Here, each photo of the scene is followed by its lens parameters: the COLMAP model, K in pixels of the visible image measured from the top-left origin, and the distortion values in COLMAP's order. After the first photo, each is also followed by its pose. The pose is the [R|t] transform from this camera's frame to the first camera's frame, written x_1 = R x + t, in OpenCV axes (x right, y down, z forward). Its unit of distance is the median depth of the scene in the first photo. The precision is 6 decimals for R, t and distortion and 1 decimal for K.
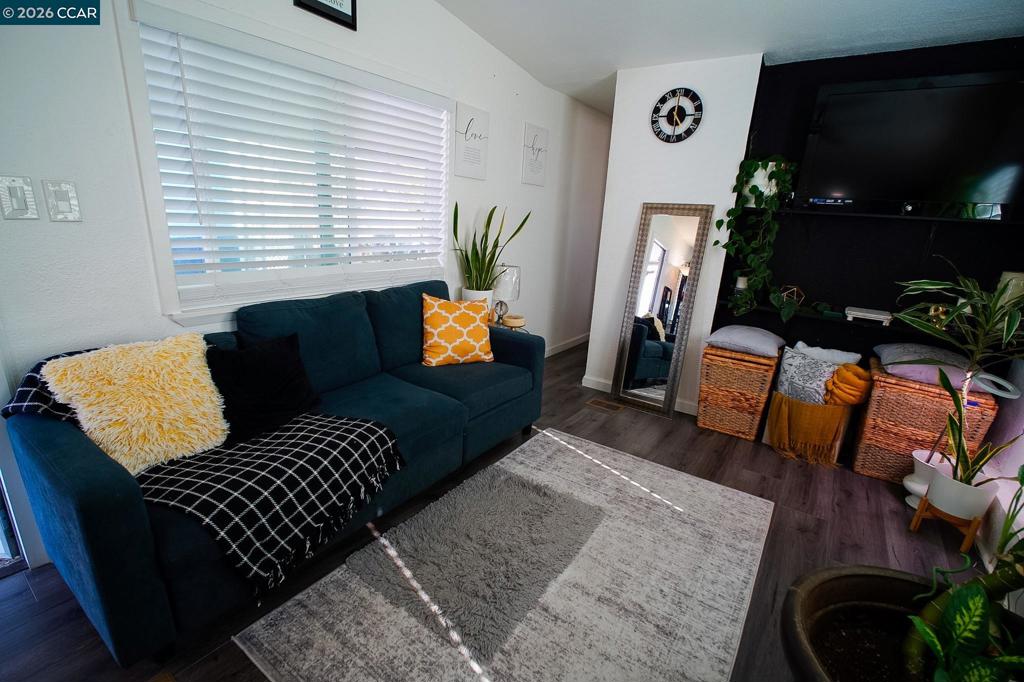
lens RADIAL K [[465.9, 0, 504.2], [0, 465.9, 350.5], [0, 0, 1]] dist [0.003131, -0.007696]
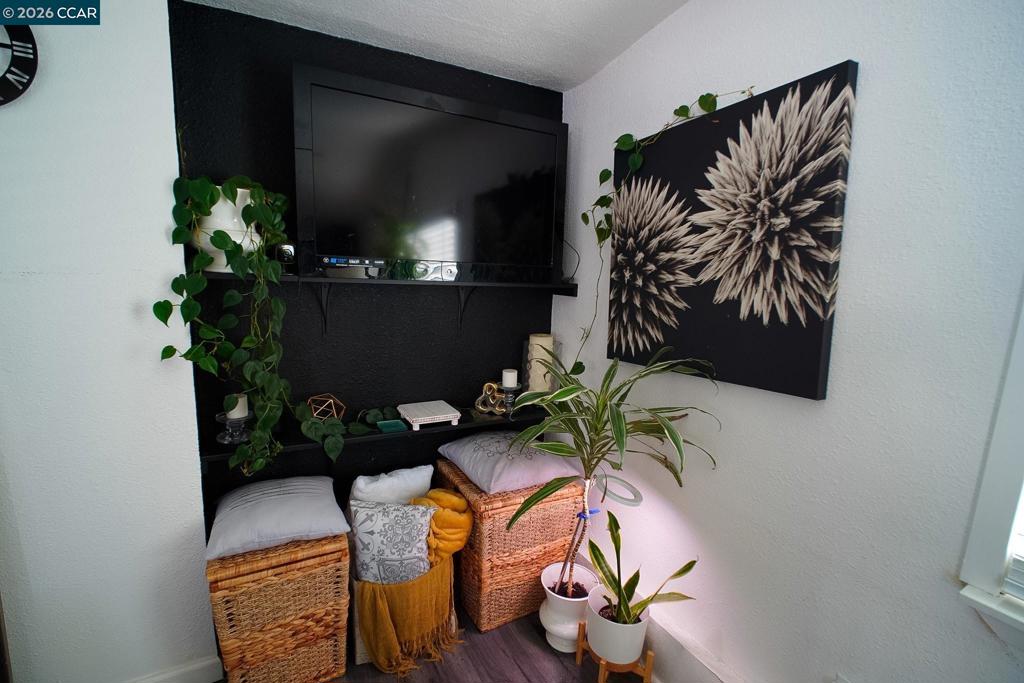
lens RADIAL K [[465.9, 0, 504.2], [0, 465.9, 351.0], [0, 0, 1]] dist [0.003131, -0.007696]
pose [[0.434016, -0.191698, 0.880274, 0.220042], [0.244719, 0.965446, 0.089588, -0.213656], [-0.867031, 0.176538, 0.465931, 0.560565]]
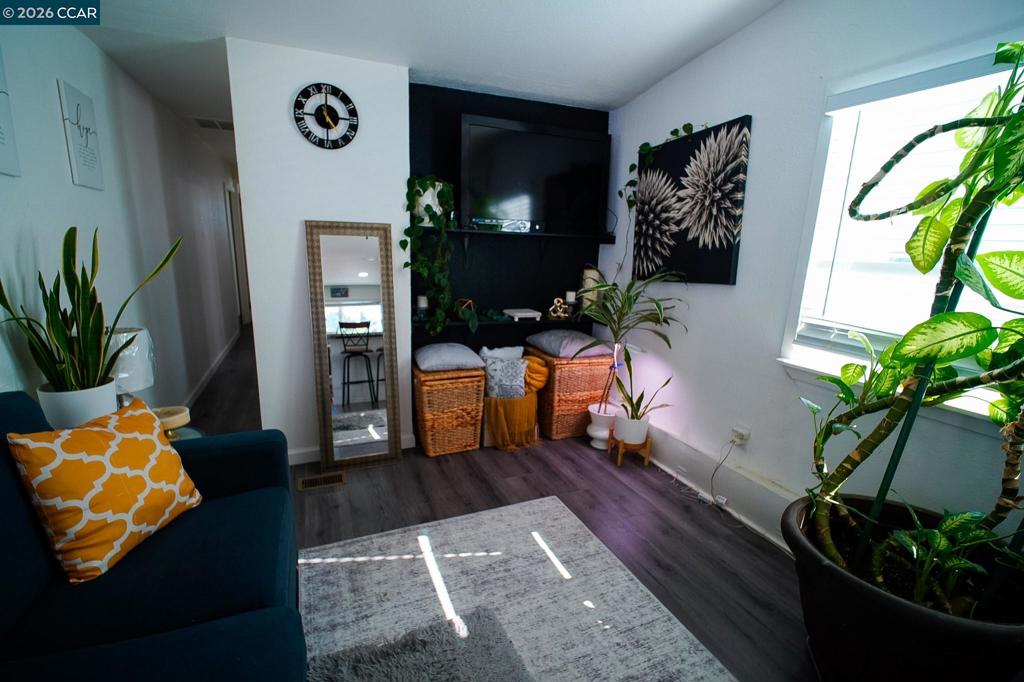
lens RADIAL K [[465.9, 0, 504.2], [0, 465.9, 350.5], [0, 0, 1]] dist [0.003131, -0.007696]
pose [[0.527982, -0.227020, 0.818350, -0.268114], [0.240469, 0.964137, 0.112317, -0.136565], [-0.814499, 0.137487, 0.563638, 0.378645]]
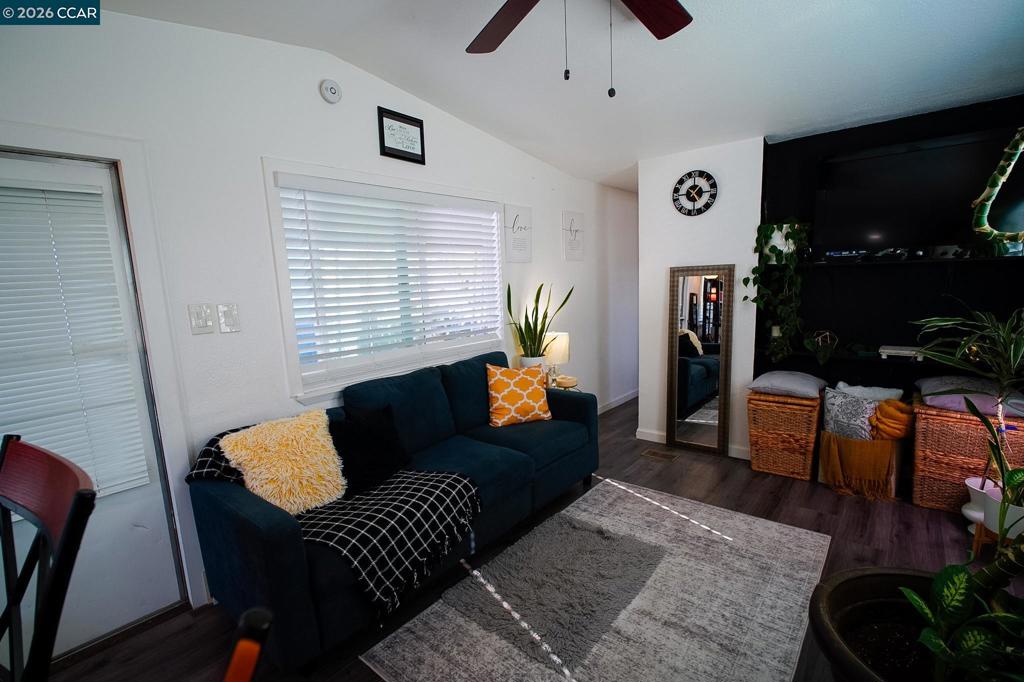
lens RADIAL K [[465.9, 0, 504.2], [0, 465.9, 350.5], [0, 0, 1]] dist [0.003131, -0.007696]
pose [[0.991711, -0.079005, -0.101324, -0.010525], [0.064493, 0.988154, -0.139254, 0.009605], [0.111126, 0.131565, 0.985059, -0.149515]]
